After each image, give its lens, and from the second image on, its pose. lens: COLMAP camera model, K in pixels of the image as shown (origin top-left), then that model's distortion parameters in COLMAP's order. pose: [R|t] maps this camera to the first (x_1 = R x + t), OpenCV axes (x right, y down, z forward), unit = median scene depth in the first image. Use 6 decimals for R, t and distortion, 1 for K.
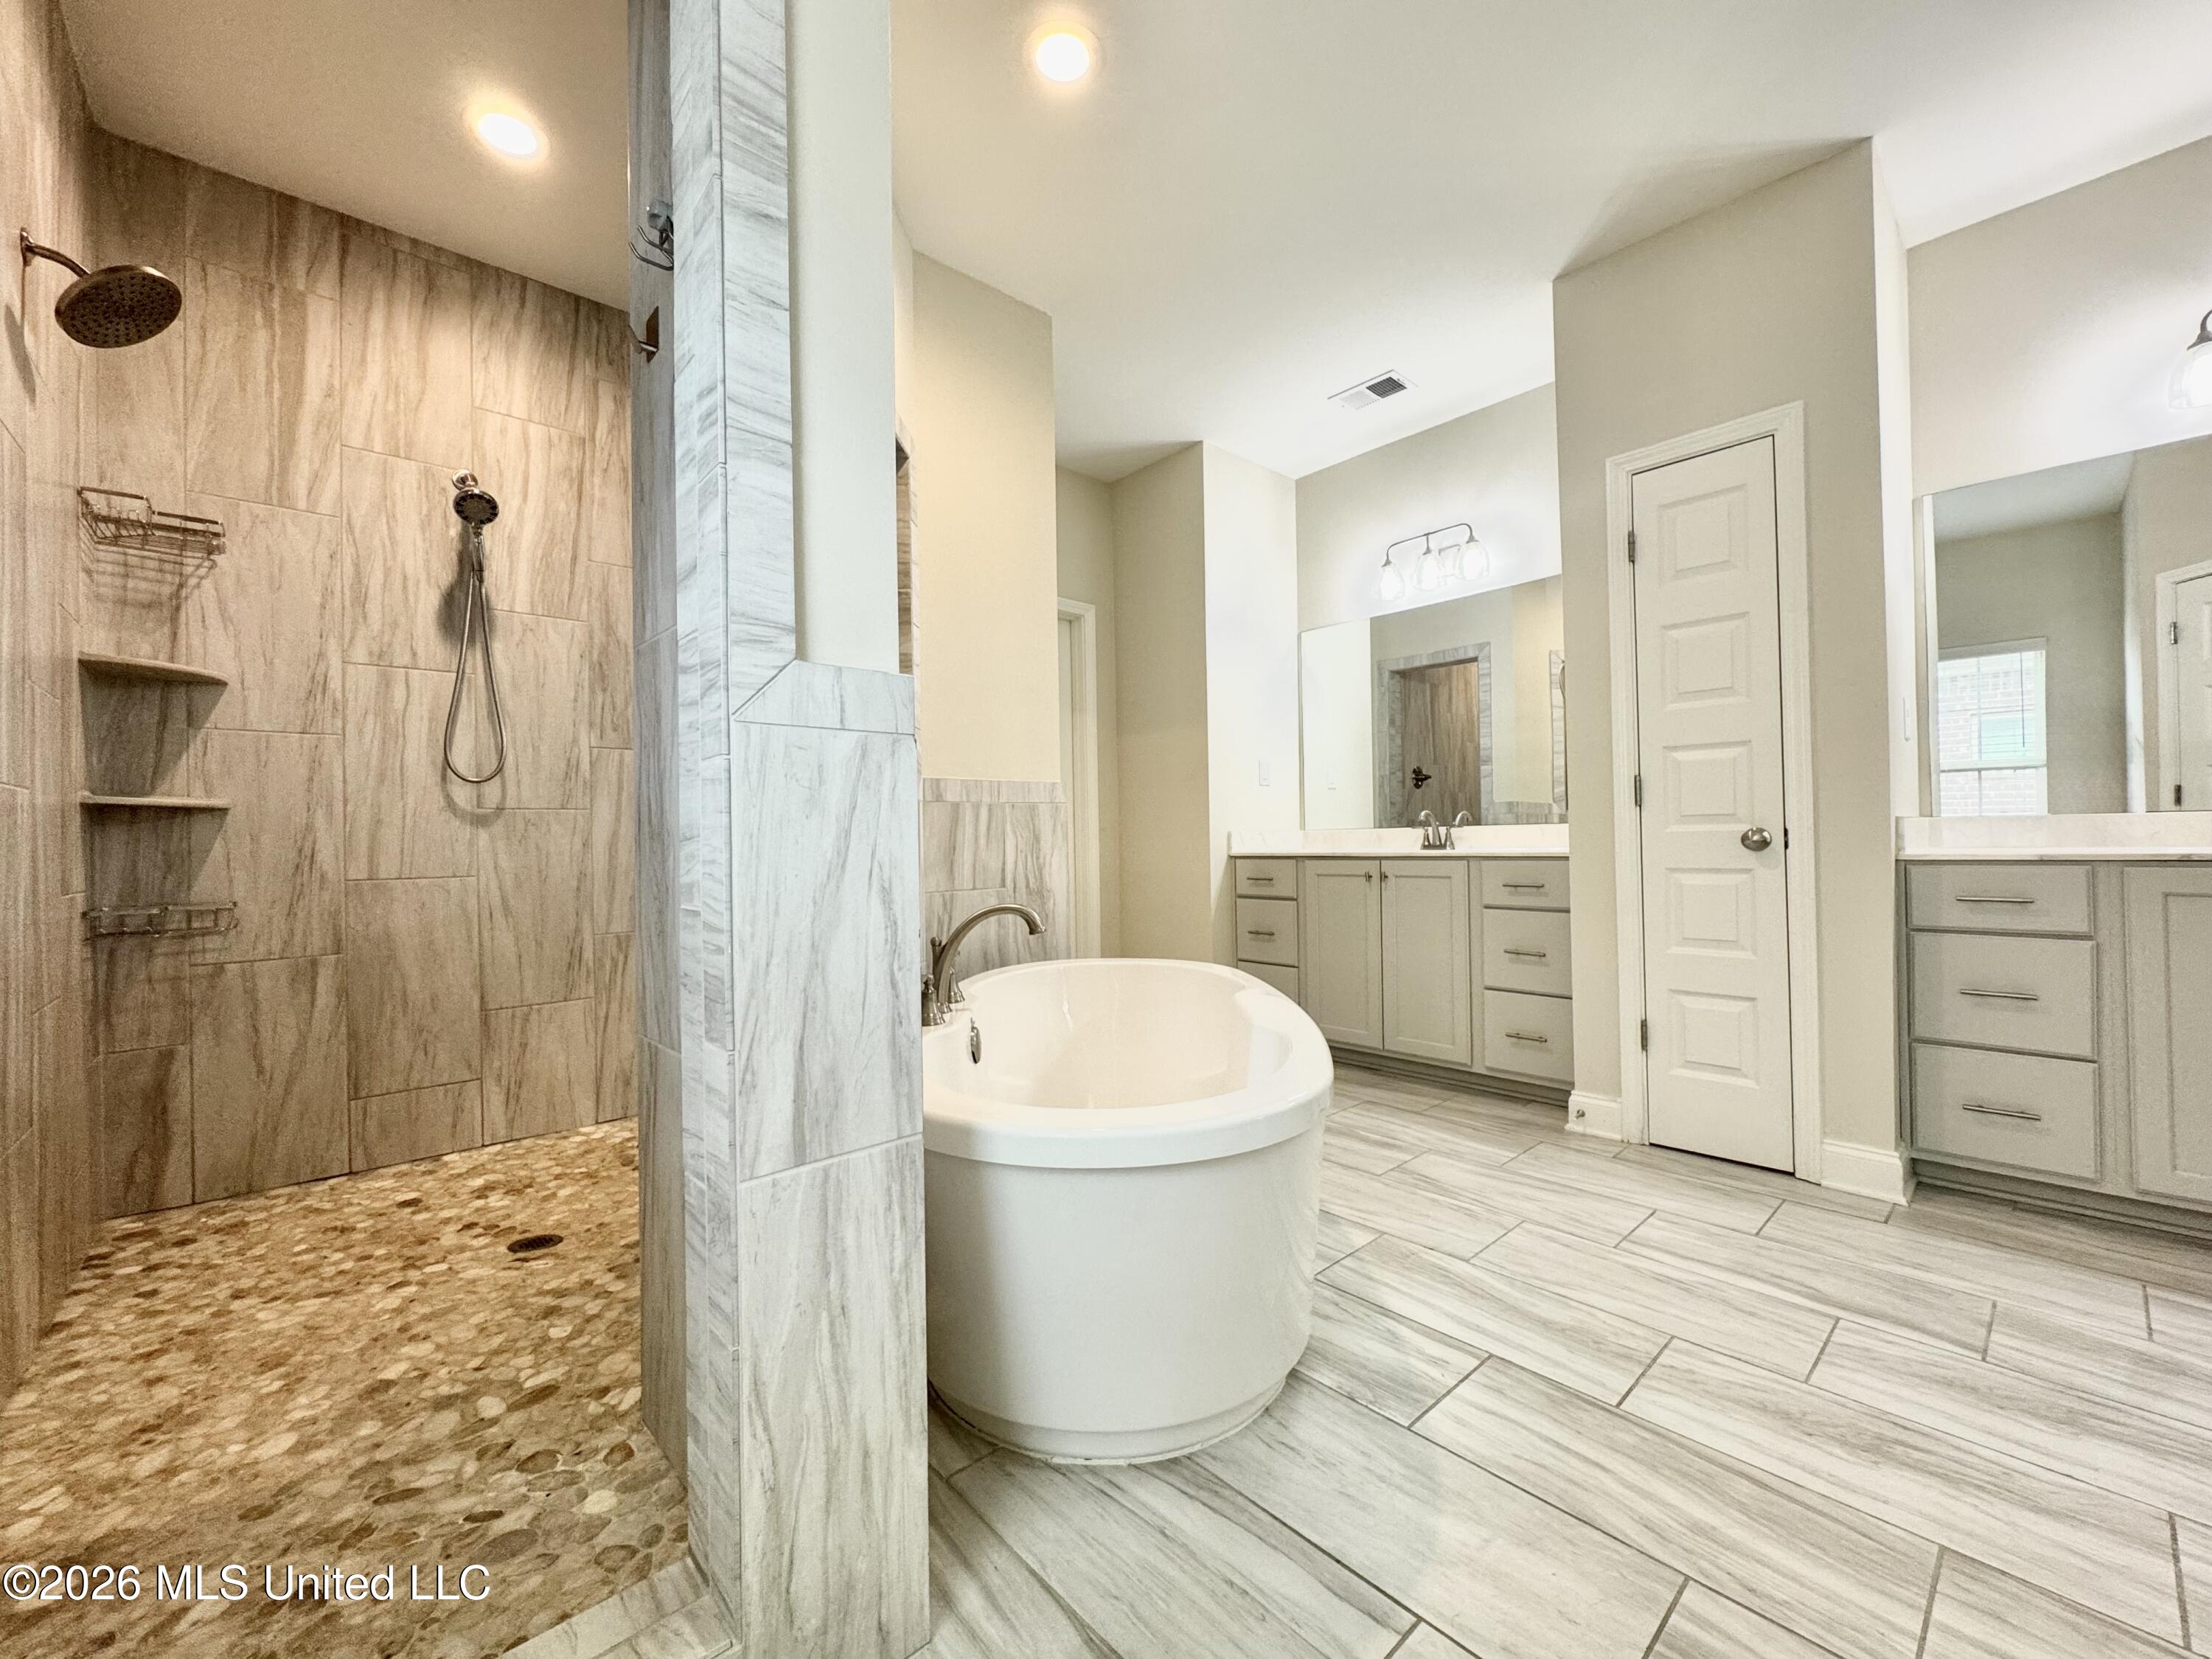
lens RADIAL K [[883.9, 0, 1110.0], [0, 883.9, 831.3], [0, 0, 1]] dist [-0.002753, -0.000223]
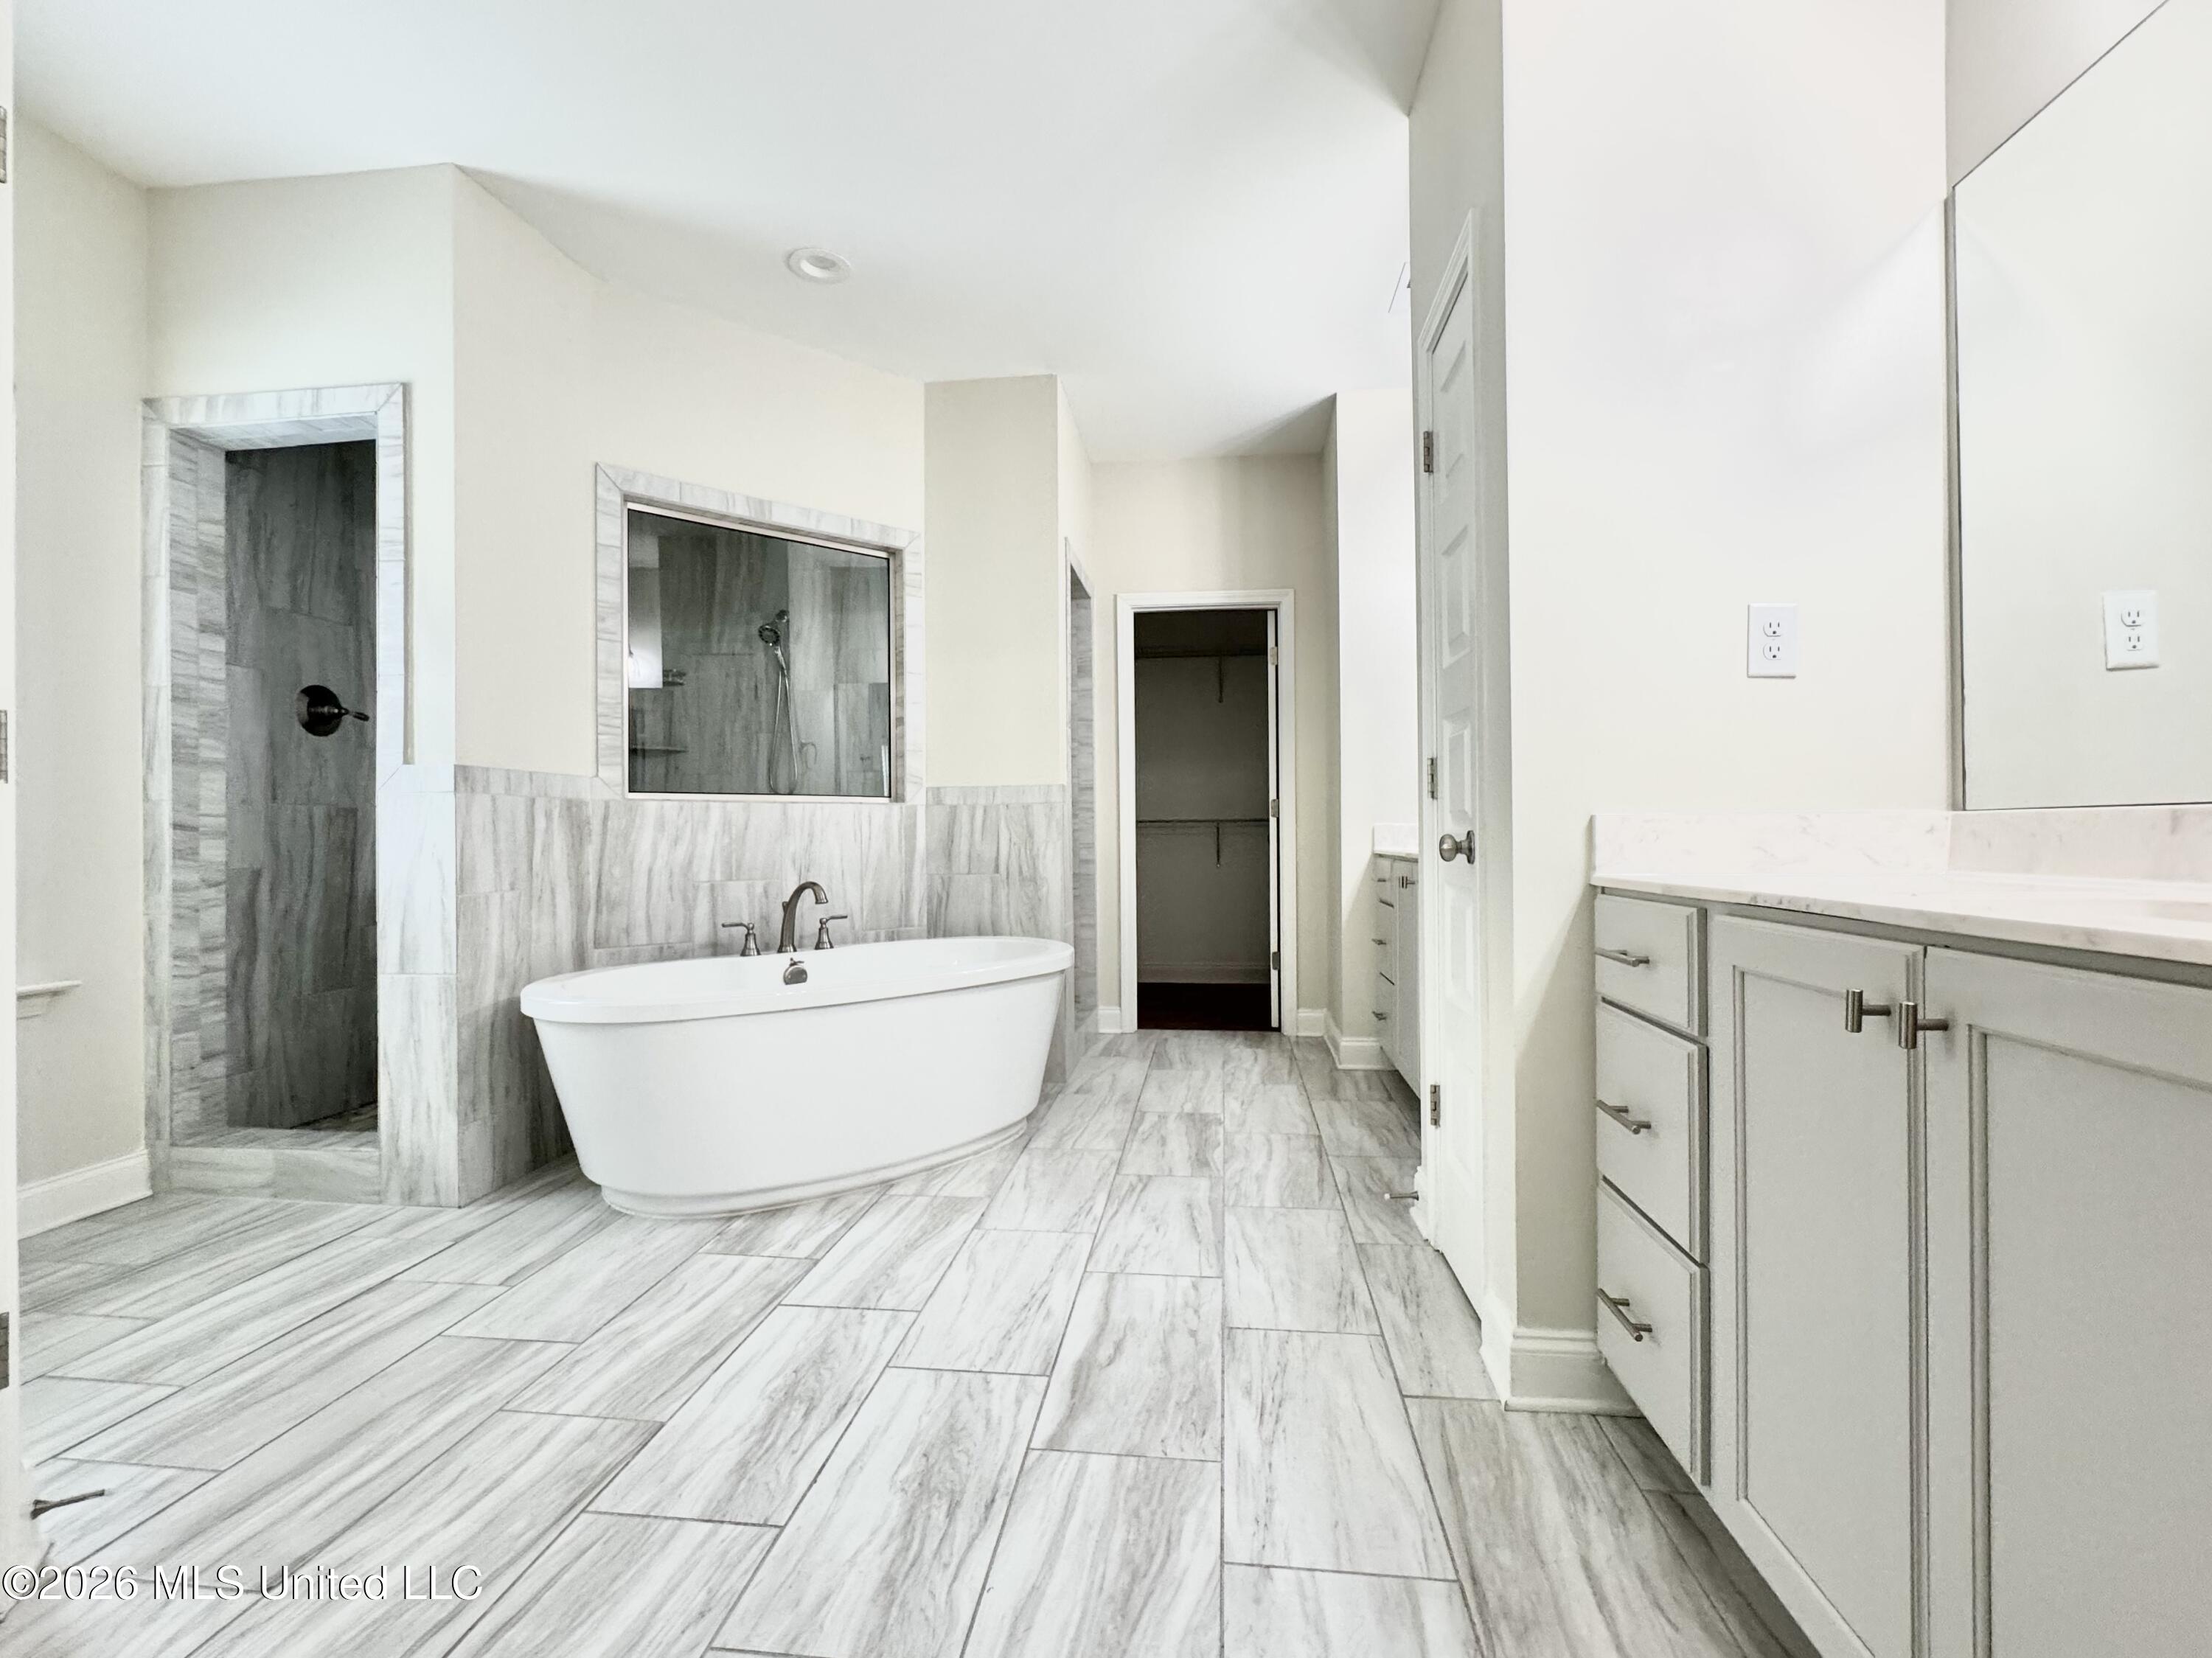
lens RADIAL K [[955.8, 0, 1106.0], [0, 955.8, 829.0], [0, 0, 1]] dist [-0.001499, -0.000172]
pose [[0.662362, 0.007420, -0.749147, 1.242843], [0.004113, 0.999900, 0.013541, -0.019462], [0.749173, -0.012050, 0.662265, 0.309064]]
